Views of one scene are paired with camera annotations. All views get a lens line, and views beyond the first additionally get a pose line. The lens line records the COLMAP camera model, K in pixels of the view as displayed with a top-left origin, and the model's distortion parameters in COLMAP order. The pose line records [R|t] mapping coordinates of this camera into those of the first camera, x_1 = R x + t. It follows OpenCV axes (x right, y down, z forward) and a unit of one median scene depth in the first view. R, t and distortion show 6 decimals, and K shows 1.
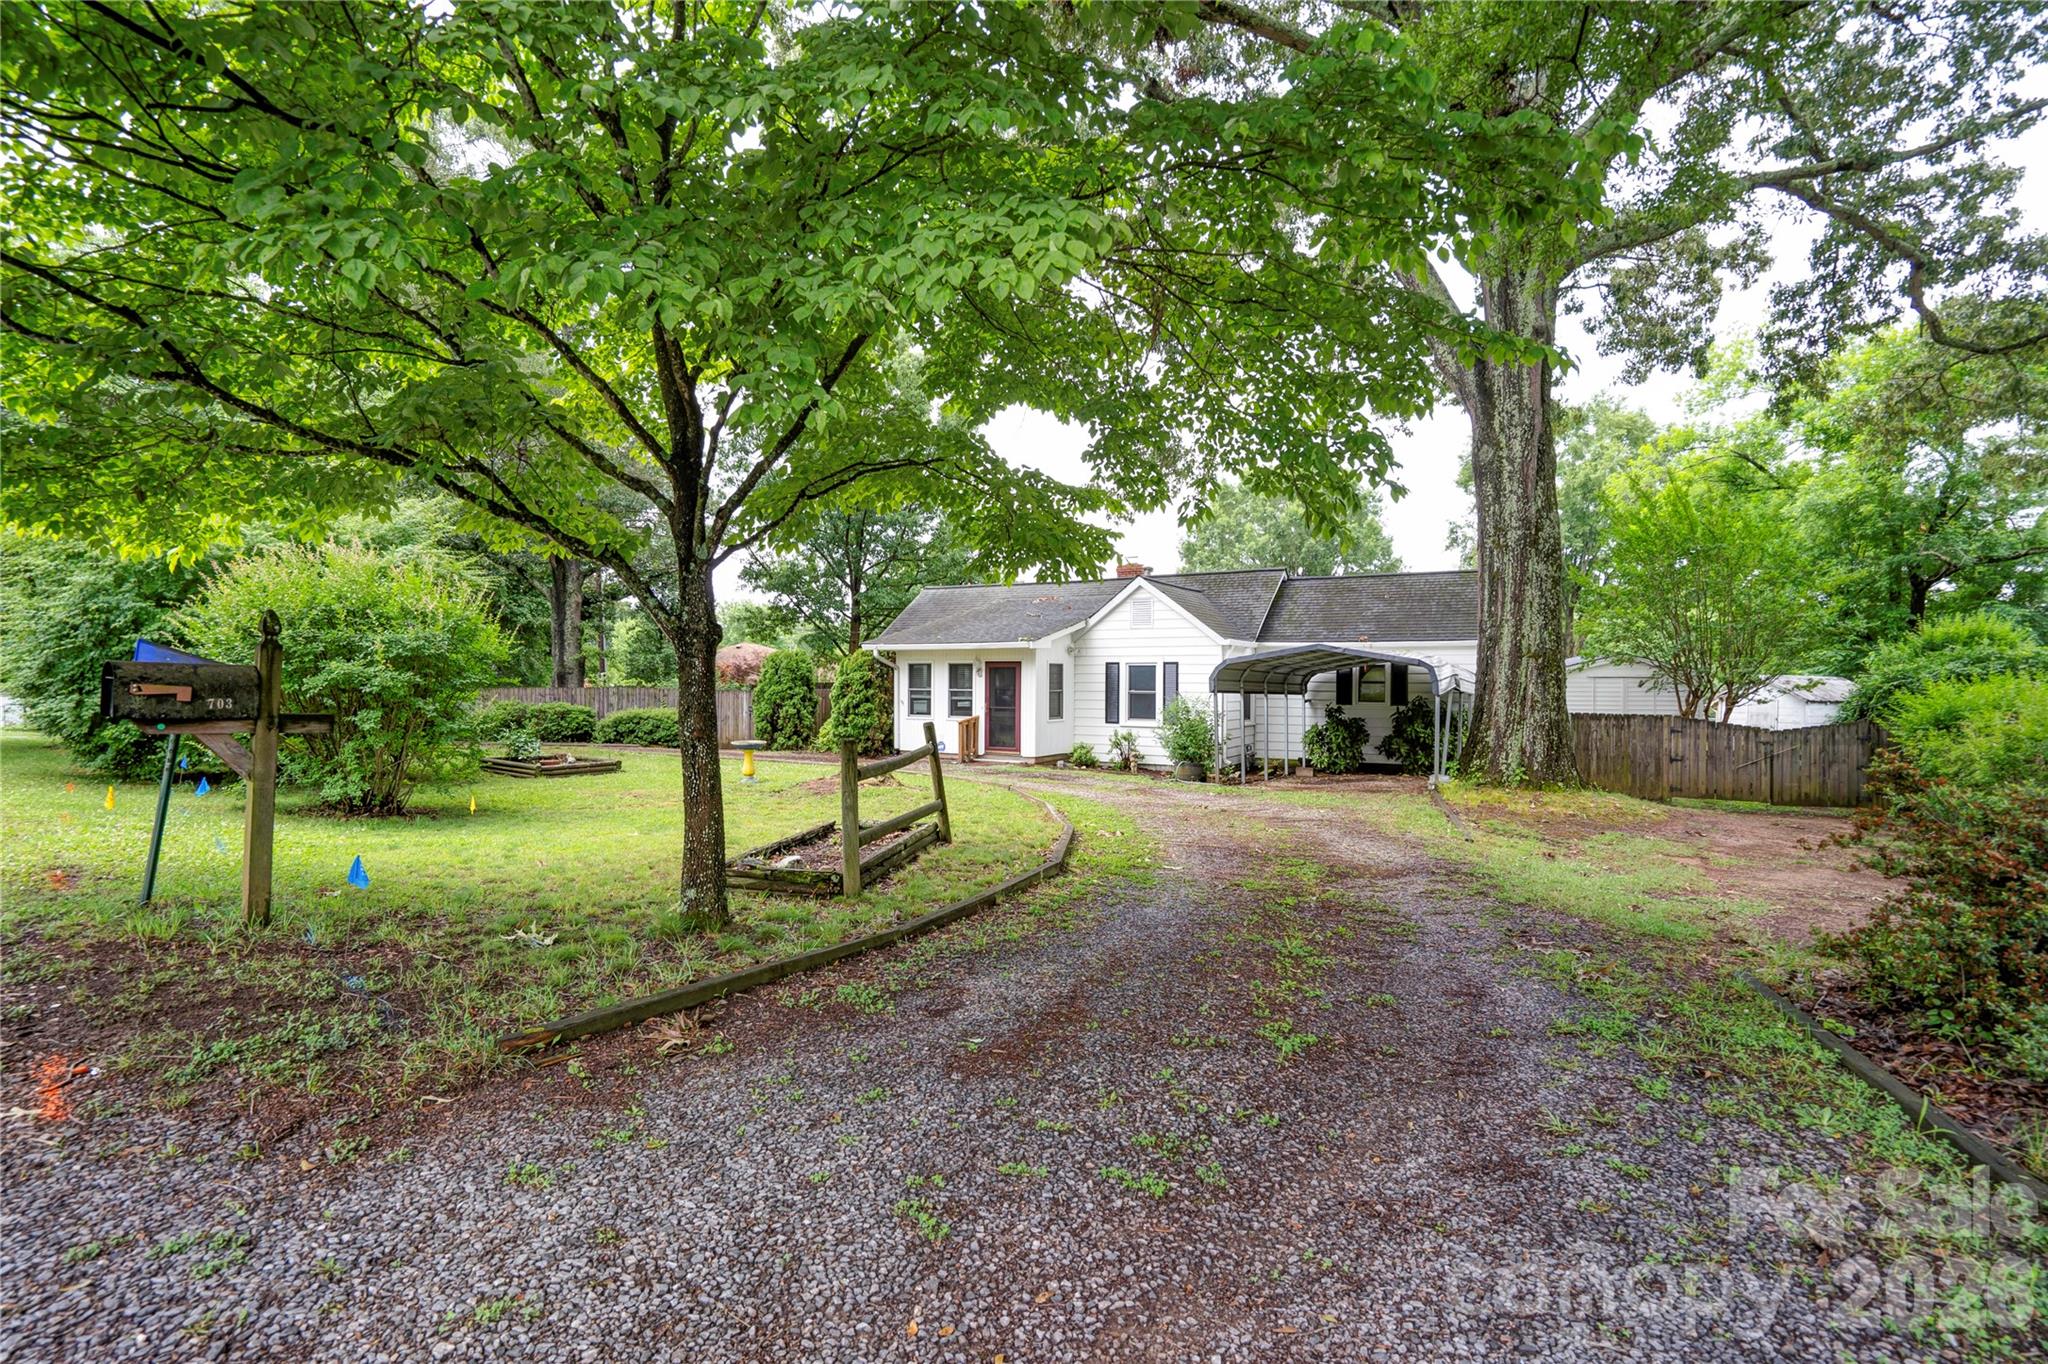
lens RADIAL K [[937.8, 0, 1021.0], [0, 937.8, 682.3], [0, 0, 1]] dist [-0.002504, 0.009000]
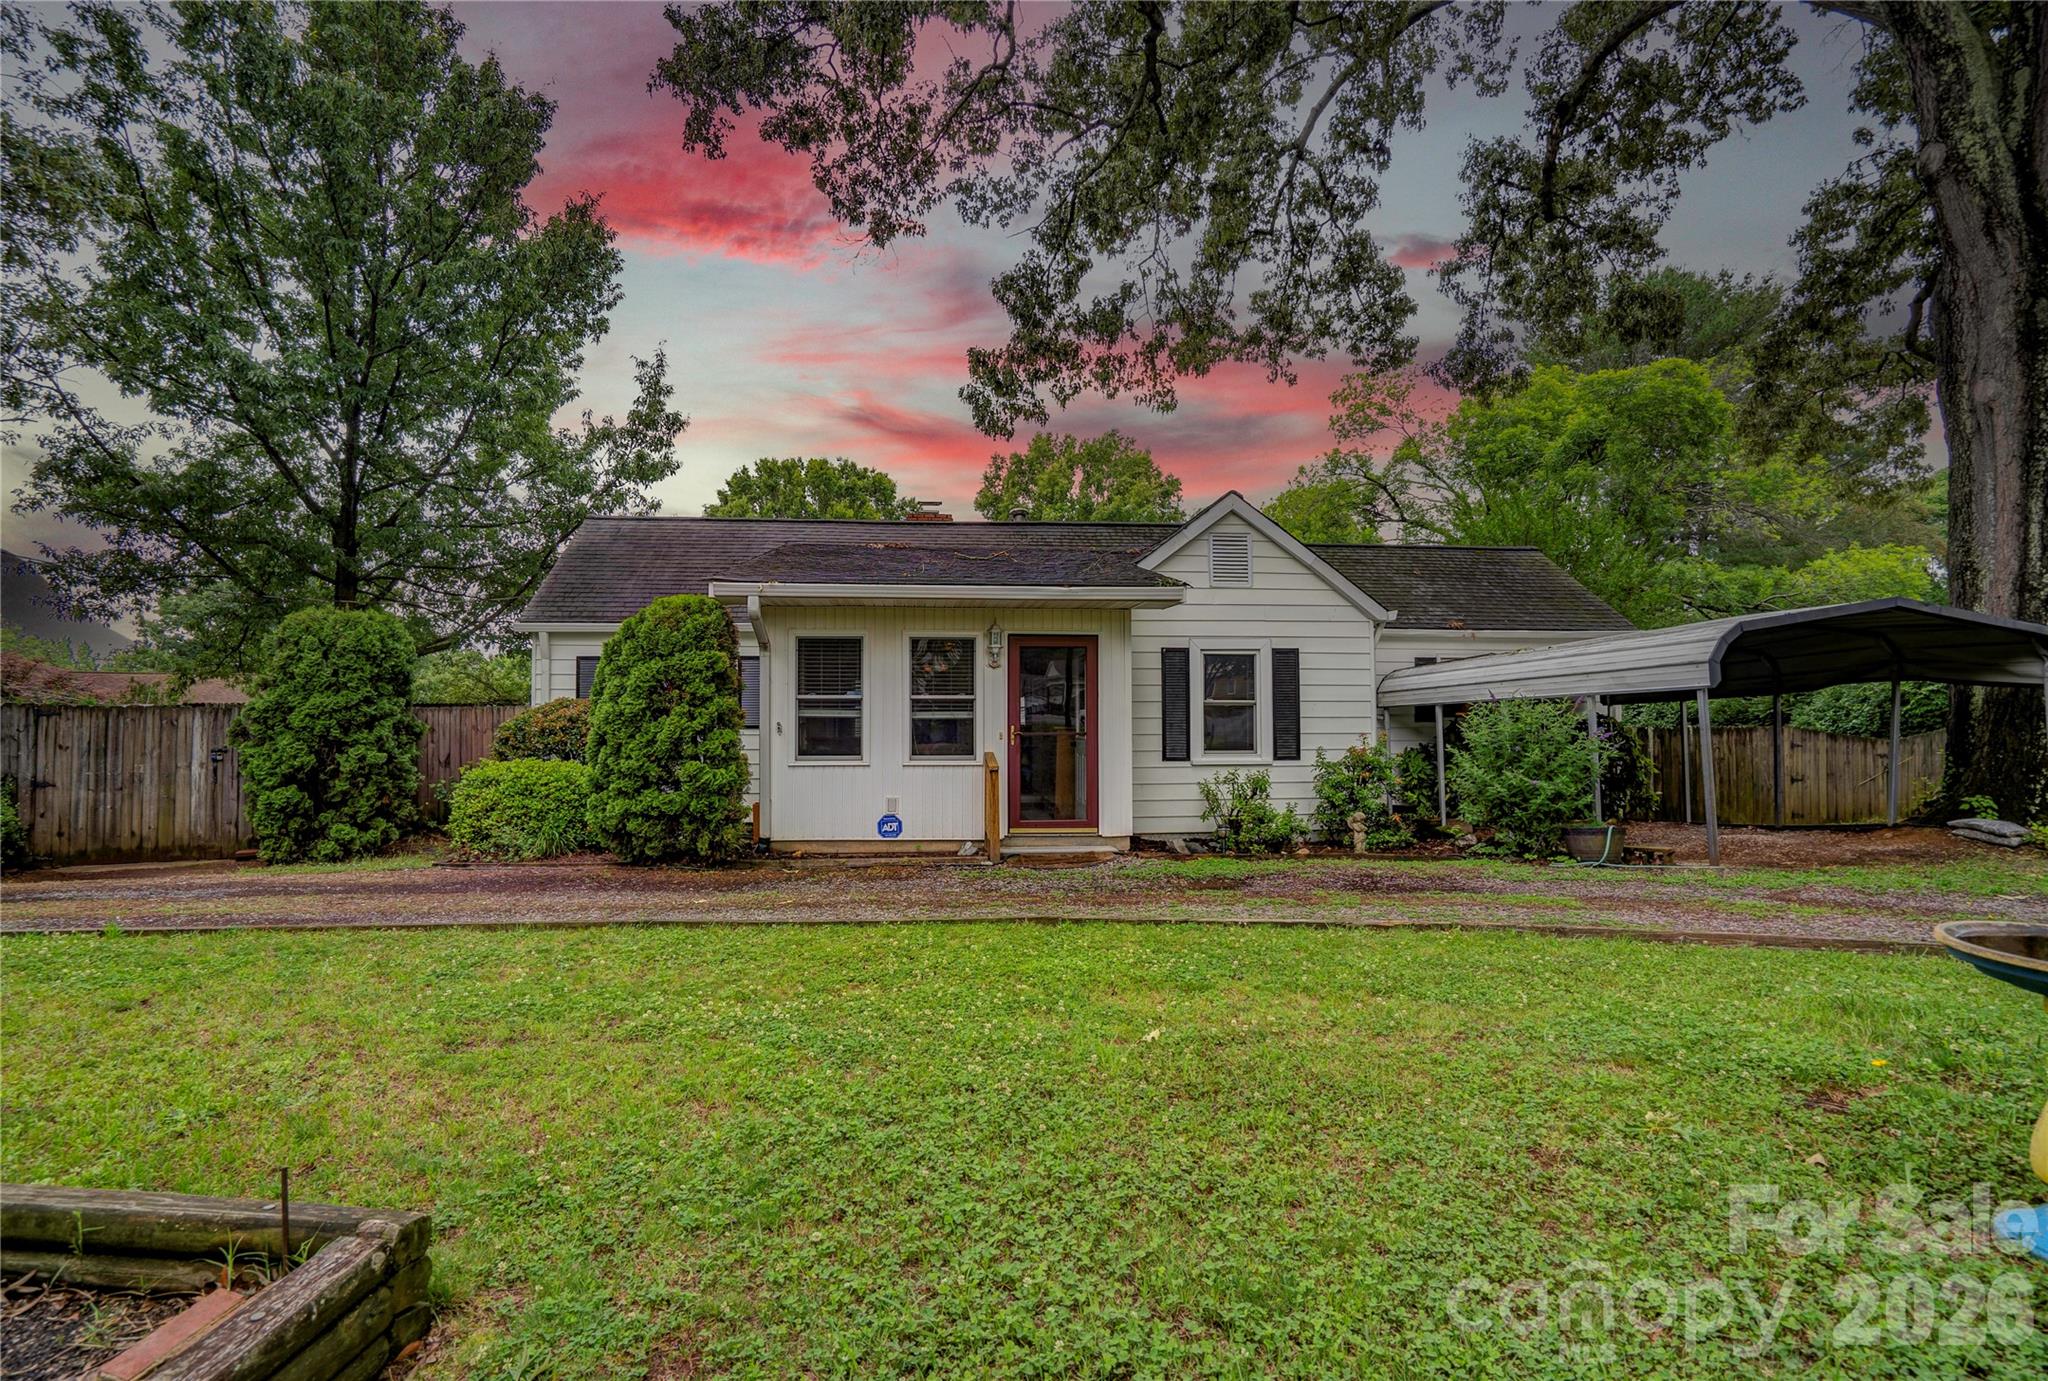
lens RADIAL K [[937.8, 0, 1026.8], [0, 937.8, 695.5], [0, 0, 1]] dist [-0.002504, 0.009000]
pose [[0.822318, 0.004466, 0.569011, -0.287232], [0.005594, 0.999857, -0.015932, 0.014524], [-0.569001, 0.016285, 0.822176, 0.603881]]
